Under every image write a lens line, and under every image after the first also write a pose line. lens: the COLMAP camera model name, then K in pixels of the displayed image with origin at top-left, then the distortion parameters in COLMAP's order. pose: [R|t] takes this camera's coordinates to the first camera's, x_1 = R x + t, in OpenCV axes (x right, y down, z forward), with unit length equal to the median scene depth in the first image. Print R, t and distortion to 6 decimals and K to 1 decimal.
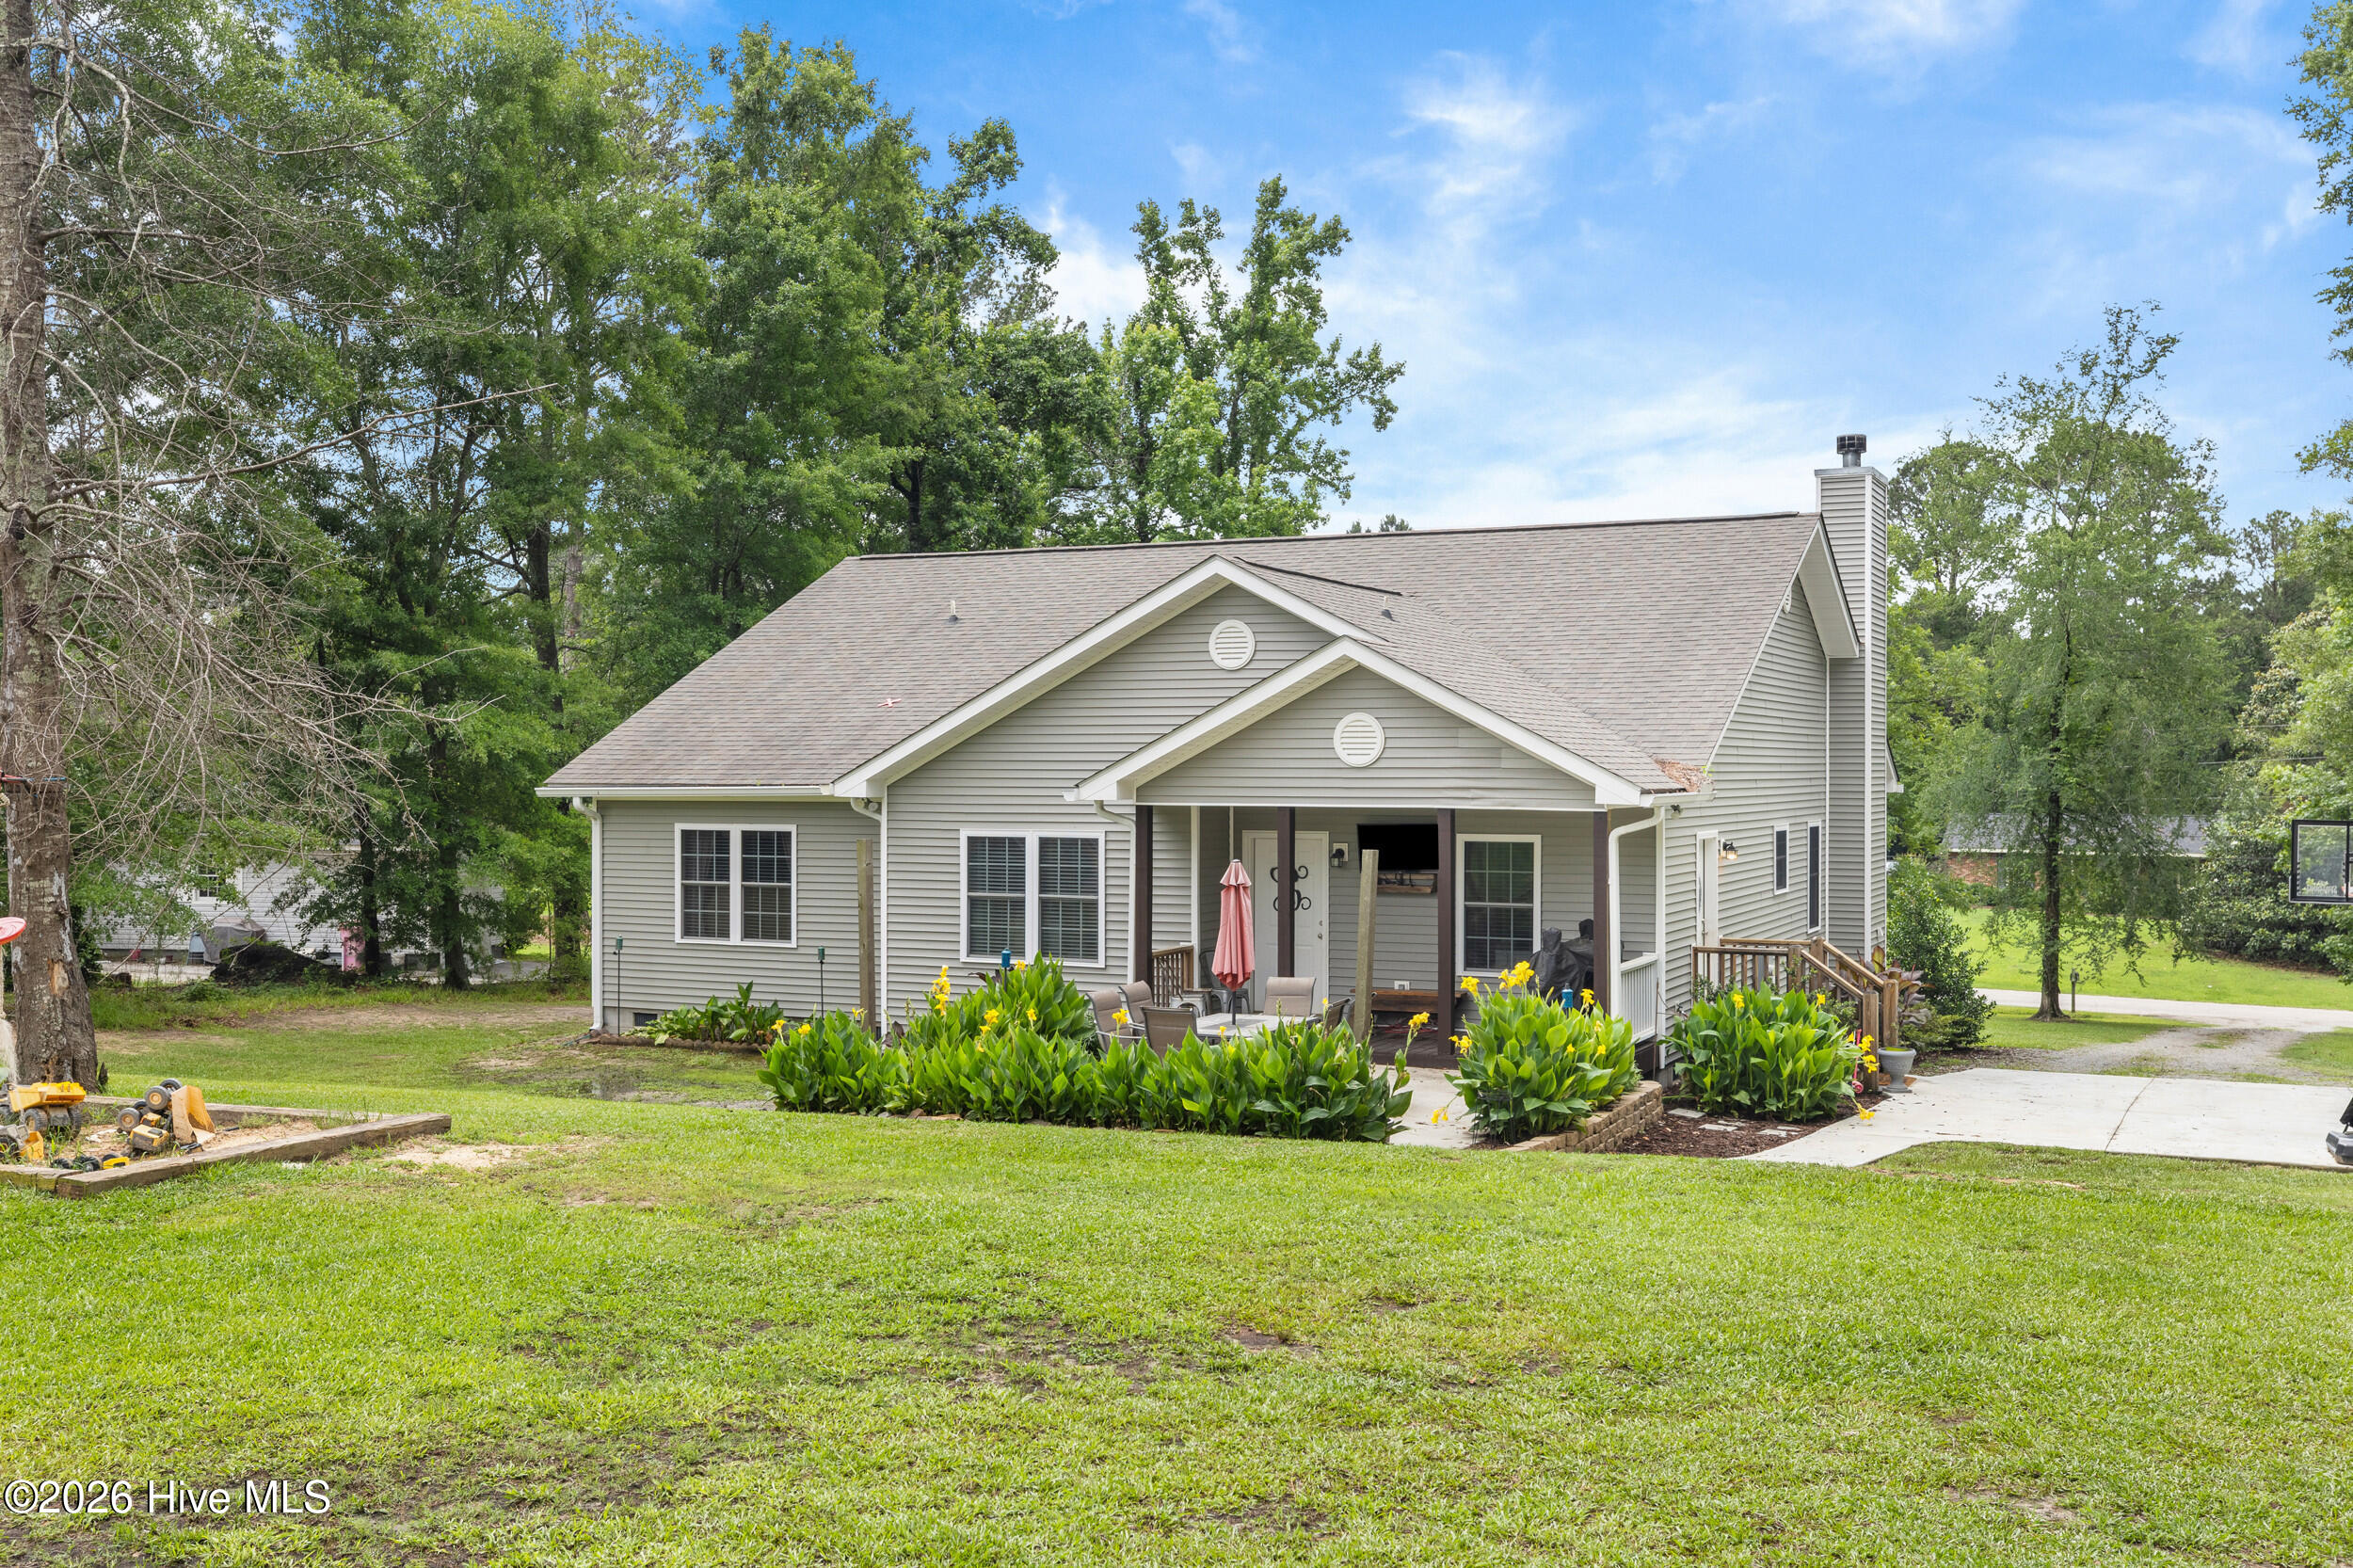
lens RADIAL K [[2324.3, 0, 1170.2], [0, 2324.3, 784.2], [0, 0, 1]] dist [-0.039512, 0.000000]
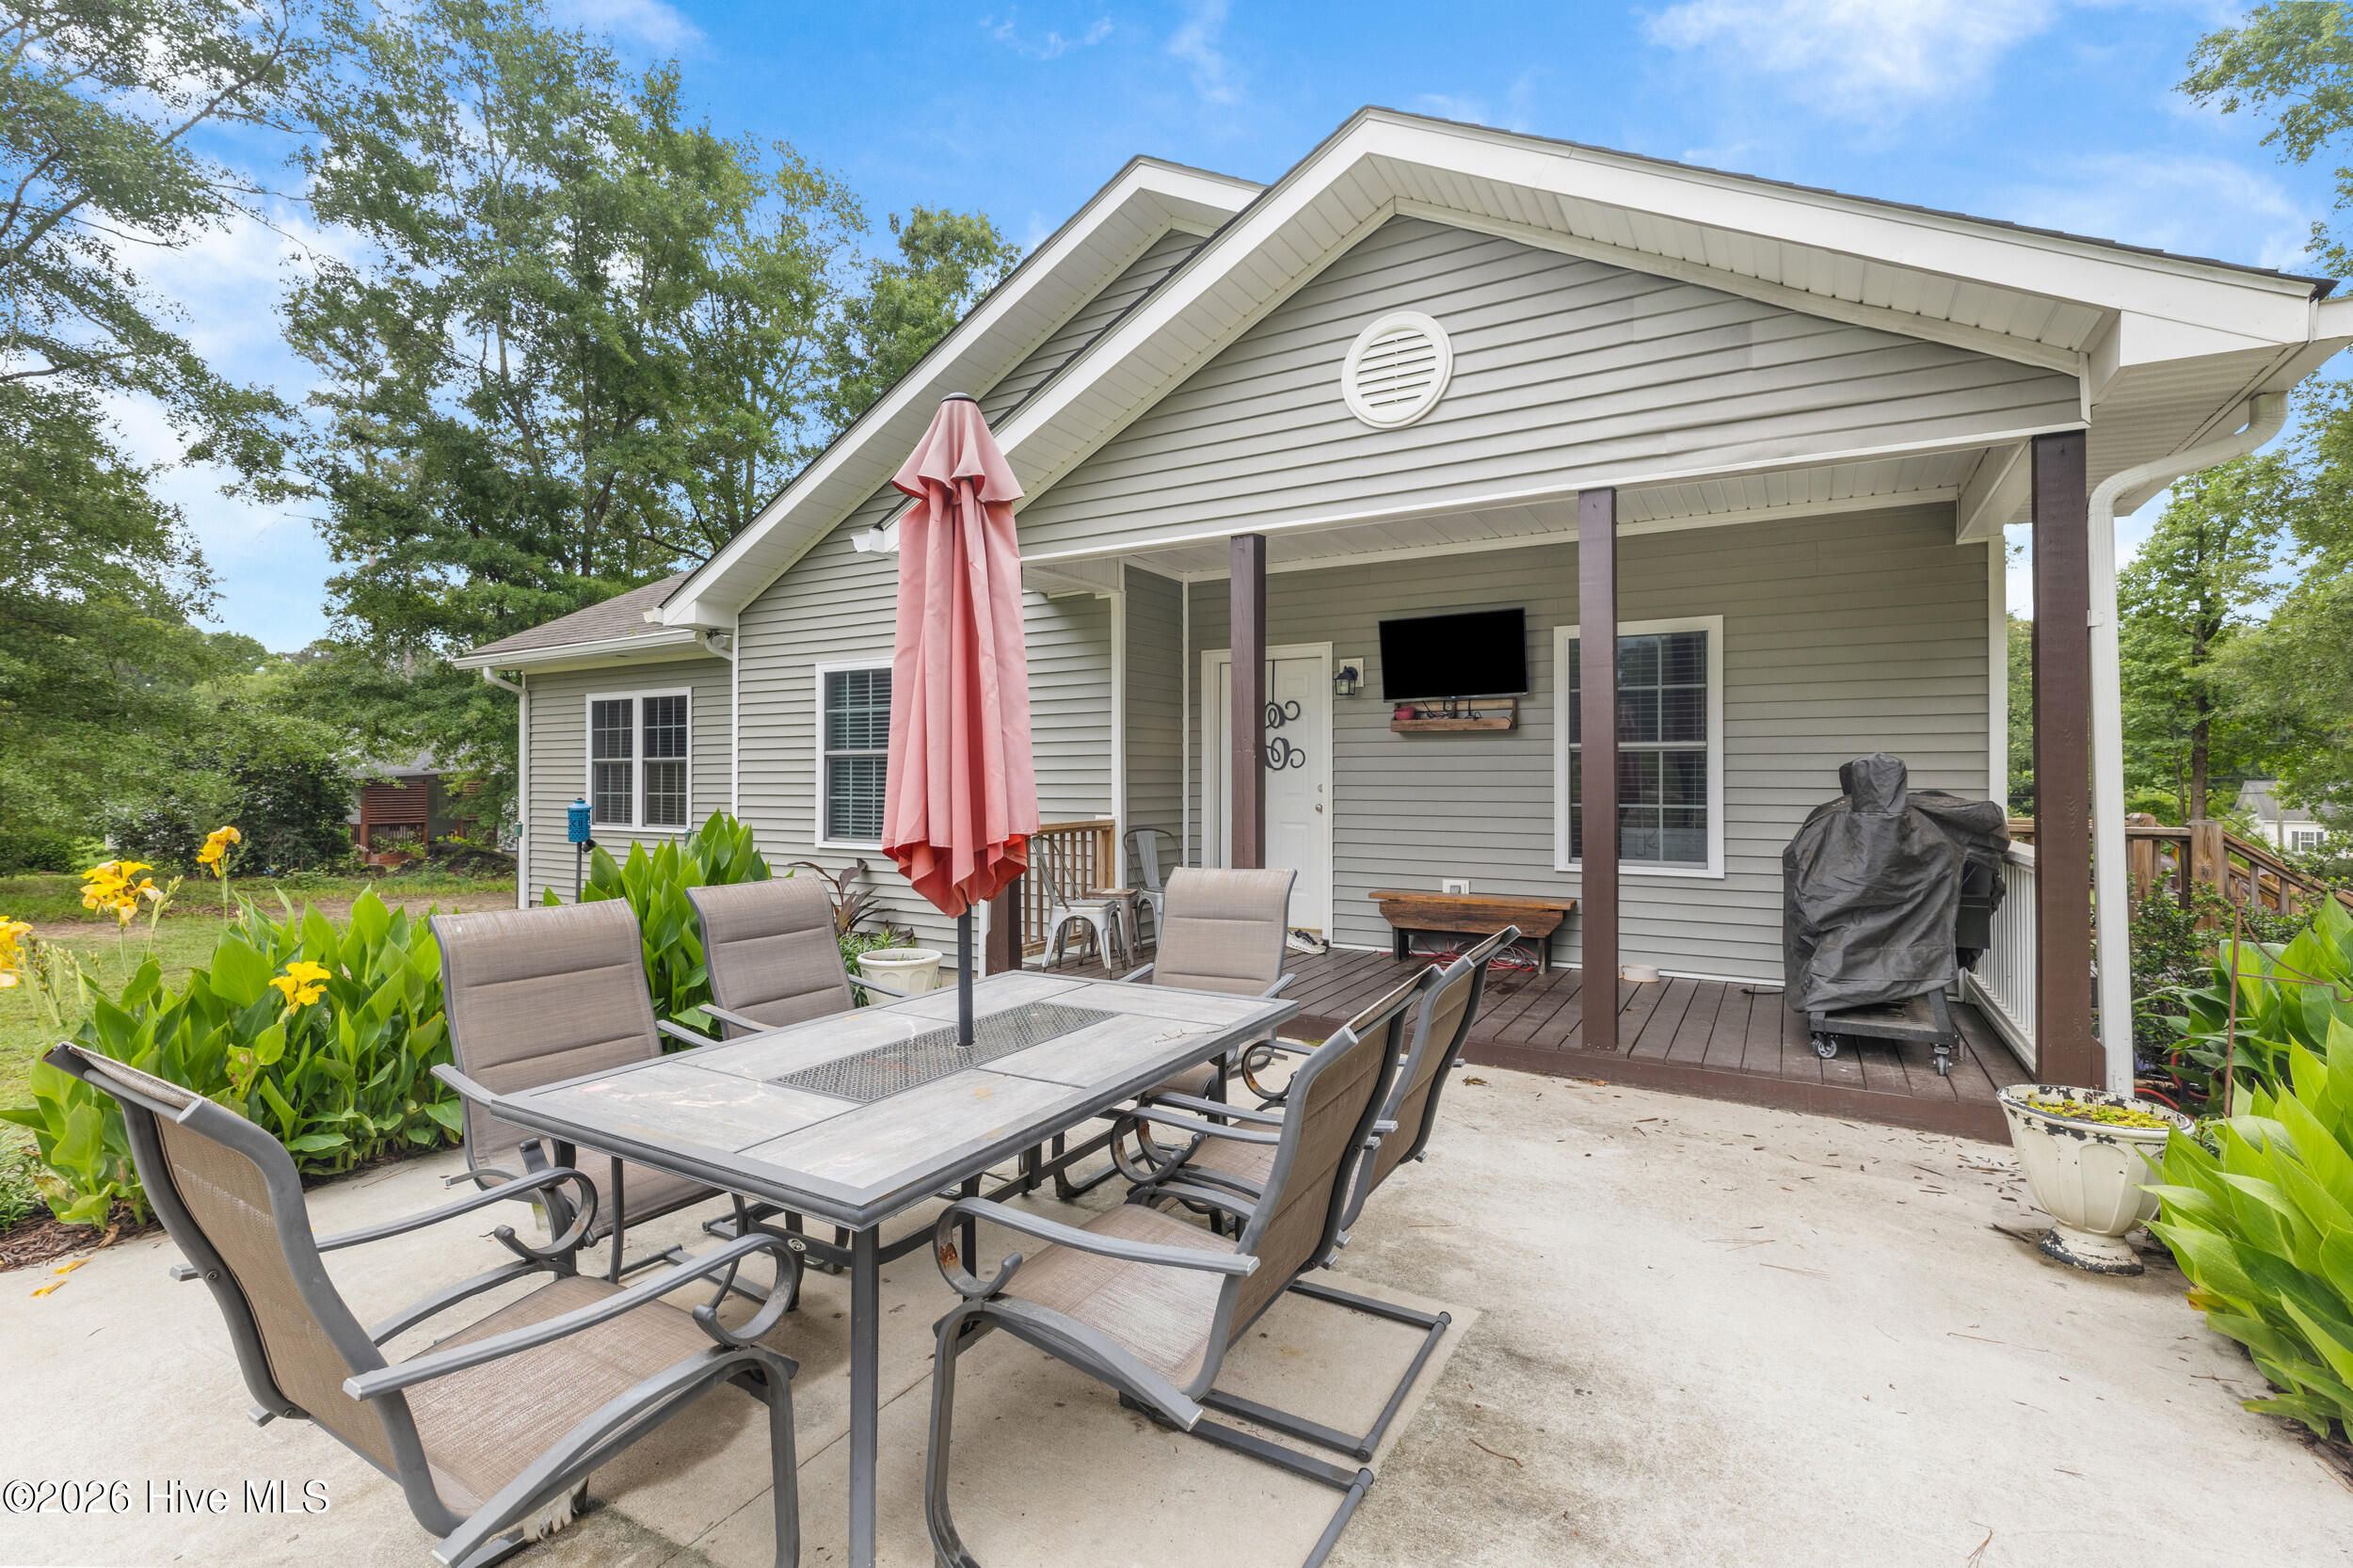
lens RADIAL K [[1075.2, 0, 1180.8], [0, 1075.2, 794.2], [0, 0, 1]] dist [0.002640, 0.000074]
pose [[0.997339, 0.005014, -0.072727, 0.046452], [-0.004835, 0.999985, 0.002637, 0.058571], [0.072739, -0.002278, 0.997348, 0.675898]]
